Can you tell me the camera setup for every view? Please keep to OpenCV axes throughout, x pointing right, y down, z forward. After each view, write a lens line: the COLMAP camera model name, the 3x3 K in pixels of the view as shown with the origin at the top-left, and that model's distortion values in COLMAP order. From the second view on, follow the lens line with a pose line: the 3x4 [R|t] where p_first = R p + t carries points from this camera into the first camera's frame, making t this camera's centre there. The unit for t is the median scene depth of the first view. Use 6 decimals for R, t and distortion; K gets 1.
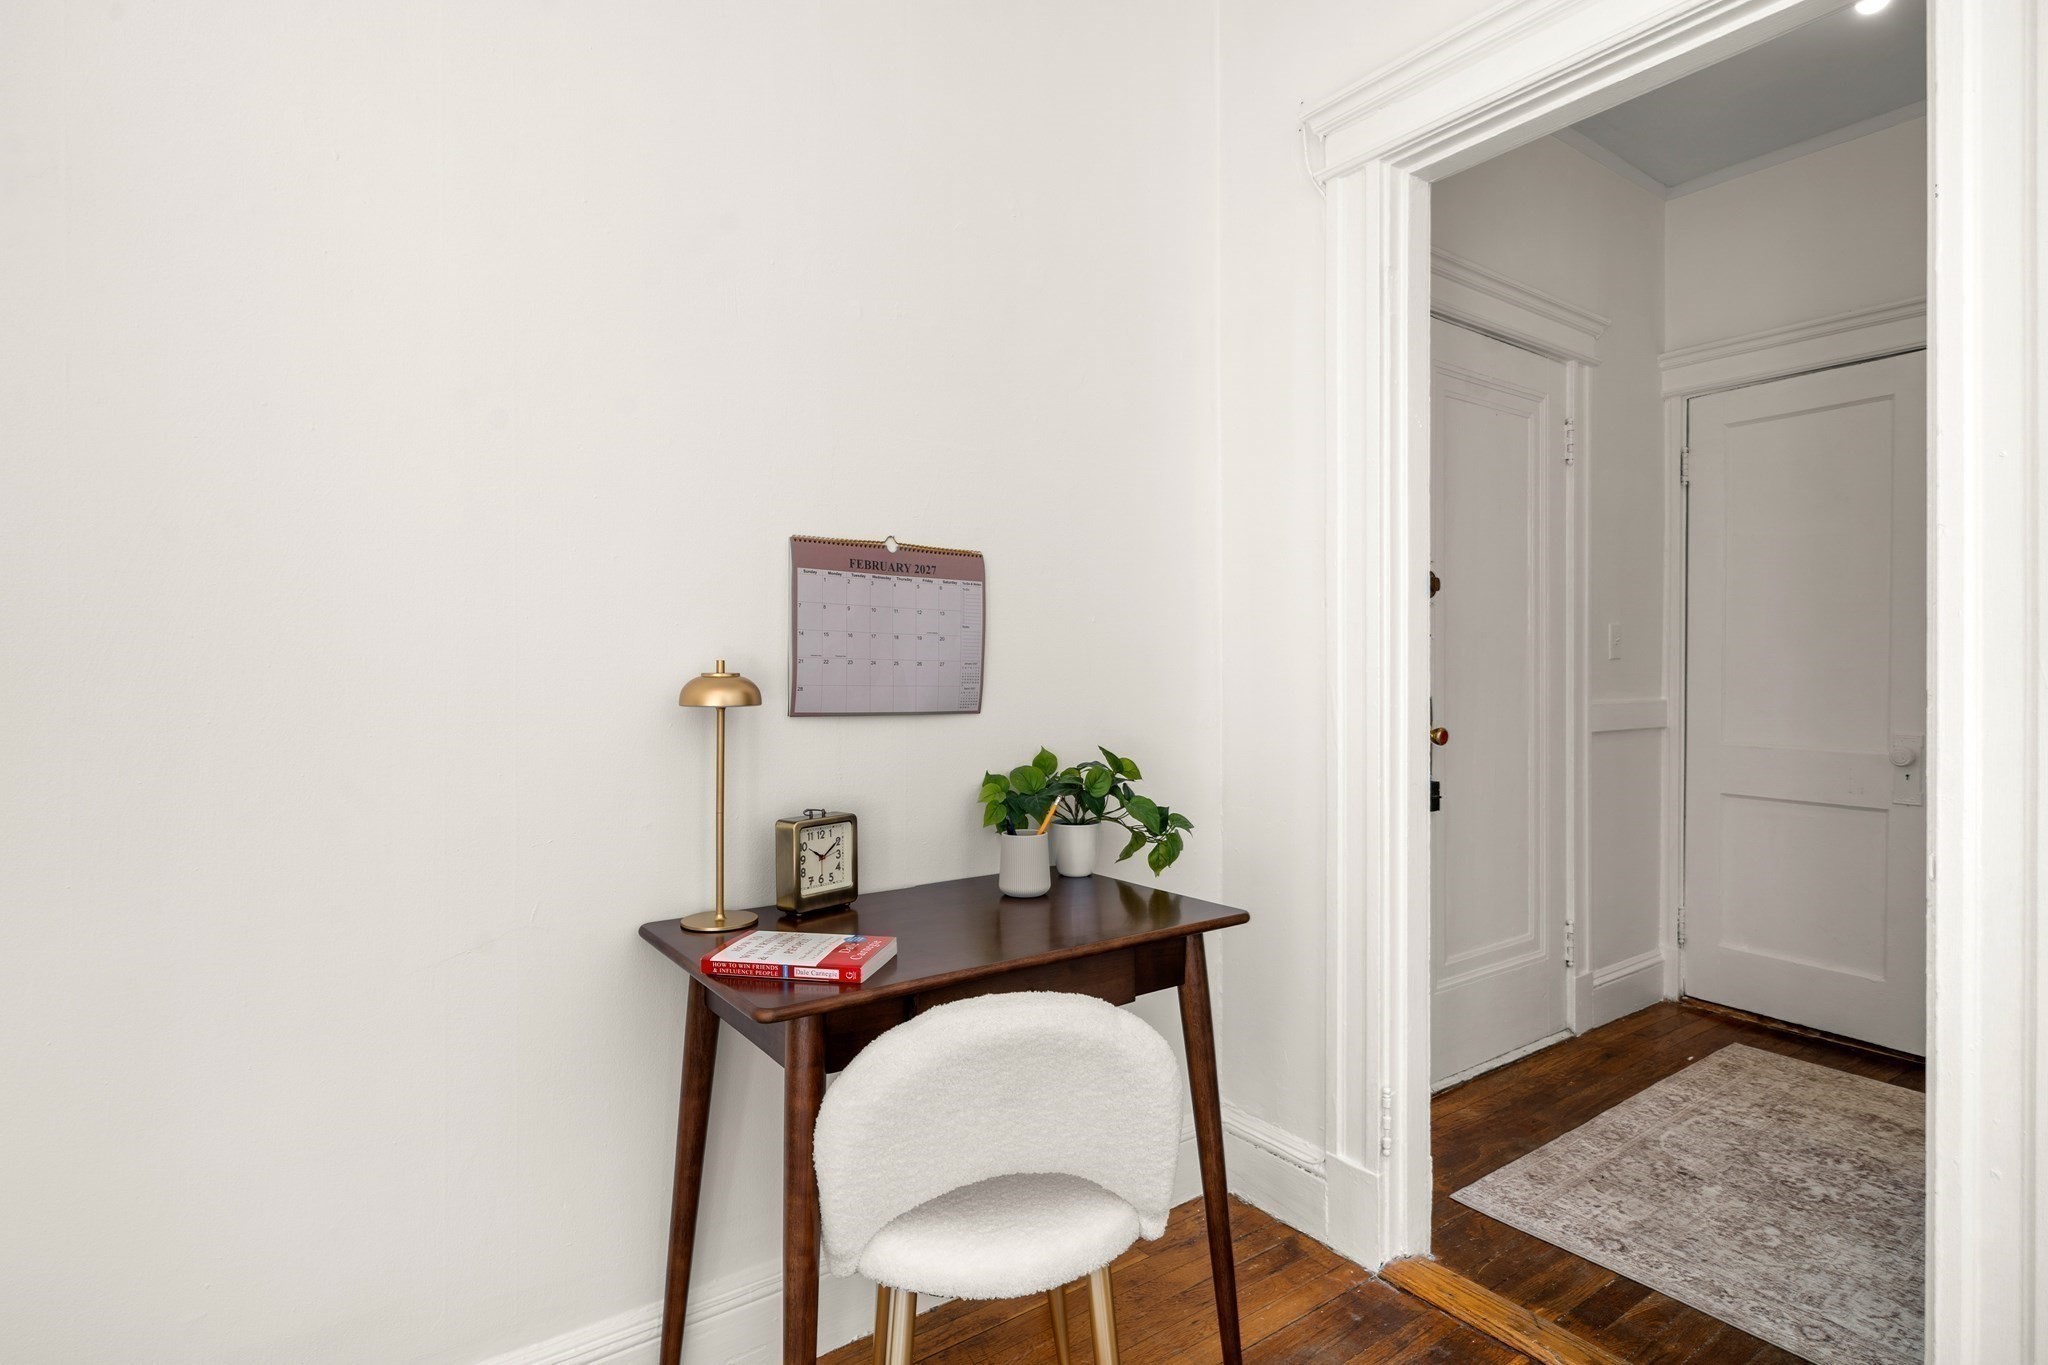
lens RADIAL K [[1021.8, 0, 1024.0], [0, 1021.8, 682.5], [0, 0, 1]] dist [-0.002051, -0.000017]
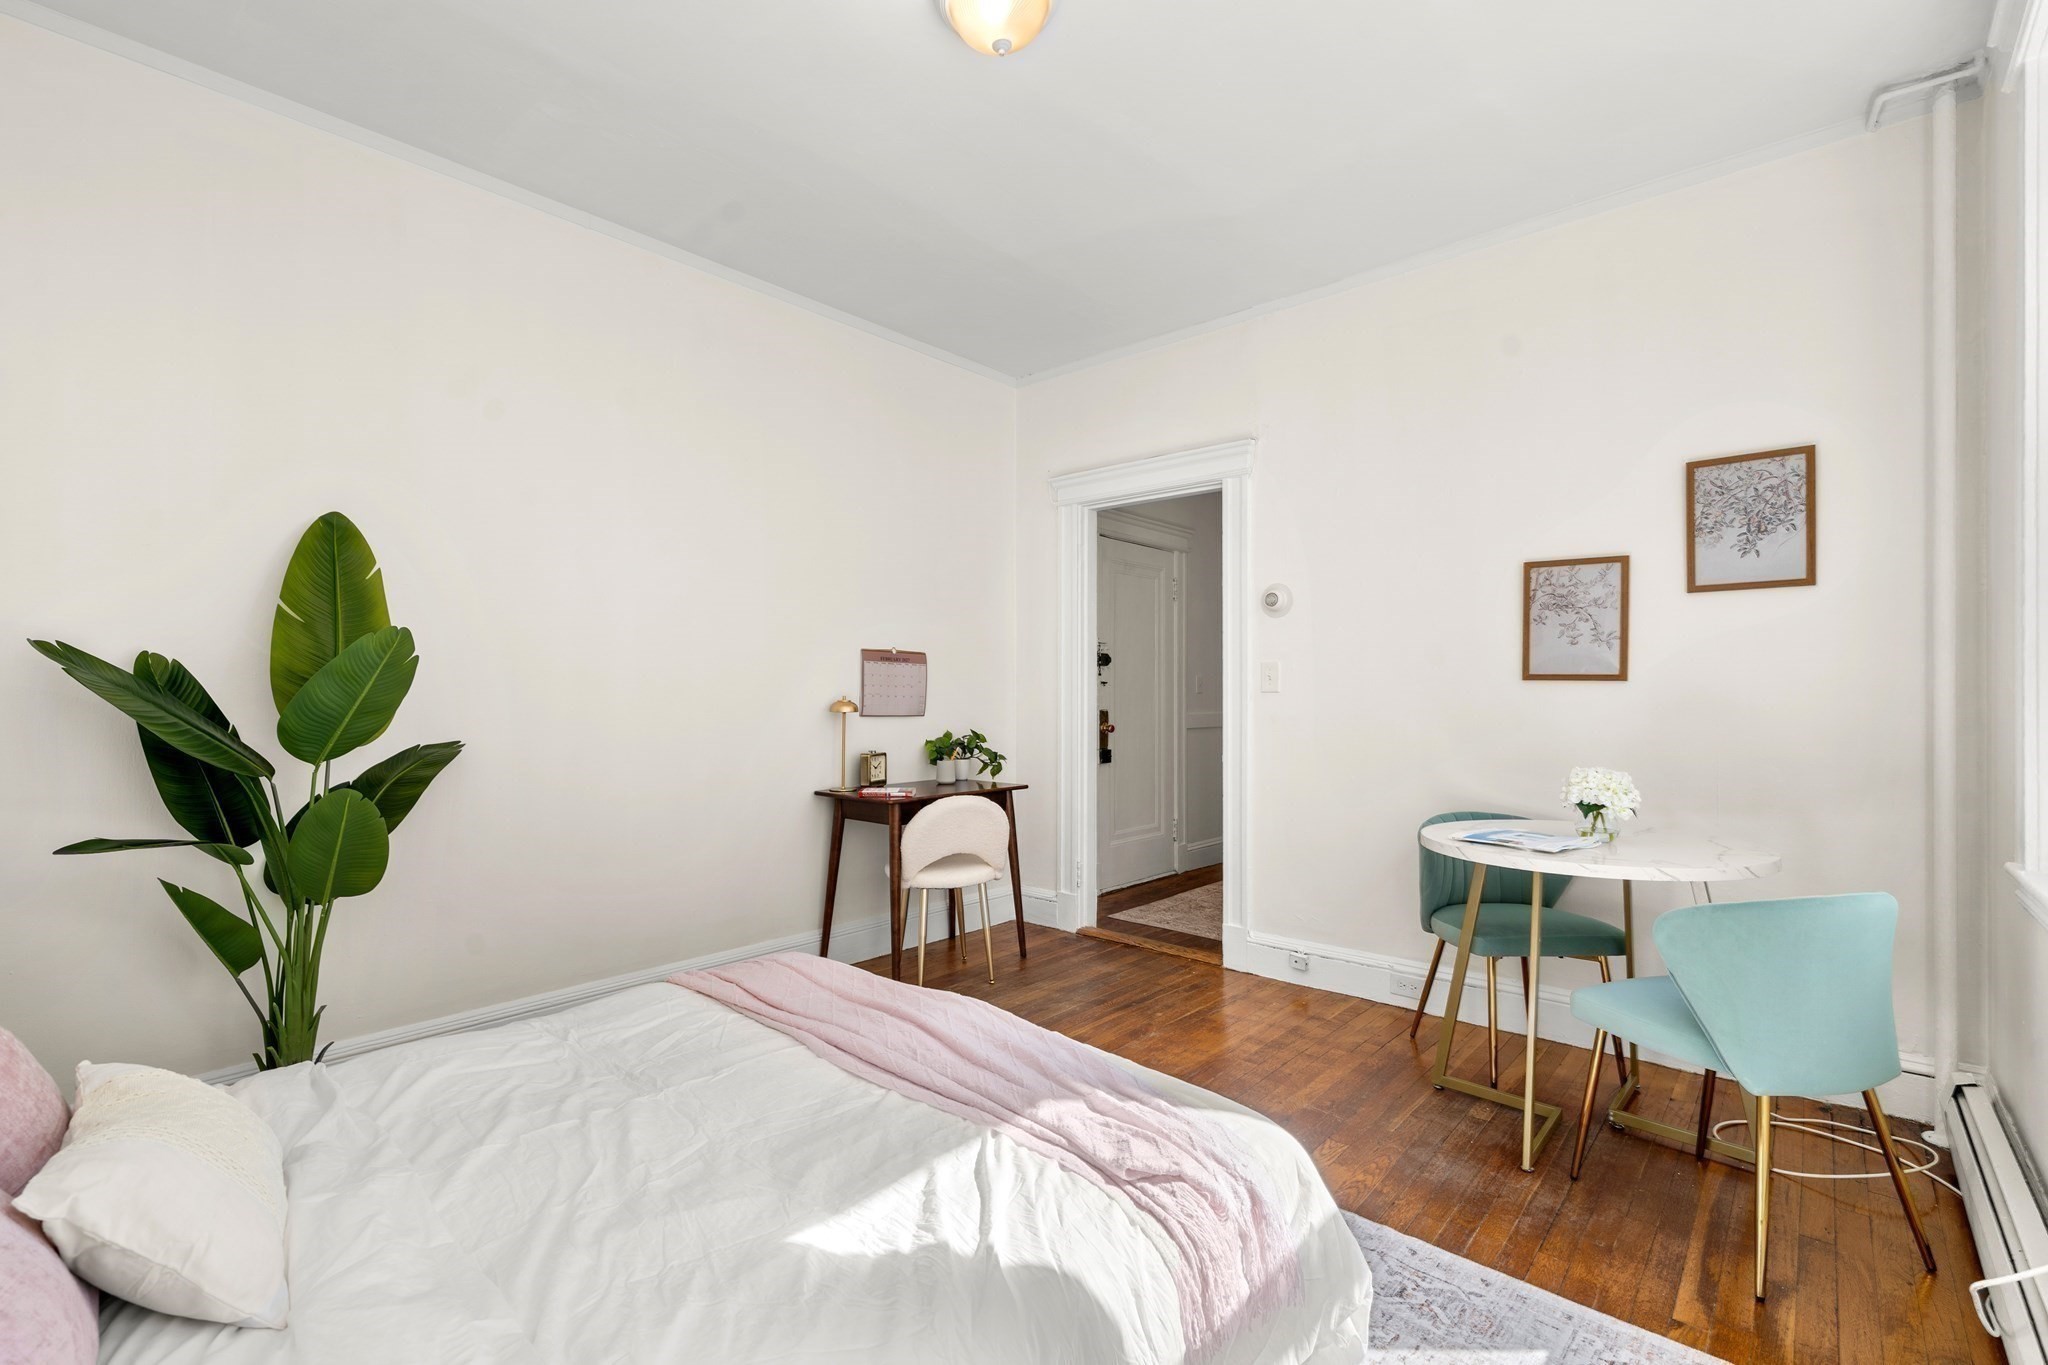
lens RADIAL K [[907.9, 0, 1024.0], [0, 907.9, 682.5], [0, 0, 1]] dist [-0.000190, -0.000054]
pose [[0.975236, 0.008370, 0.221010, -0.301841], [-0.003446, 0.999737, -0.022655, -0.002634], [-0.221142, 0.021332, 0.975008, -1.256715]]
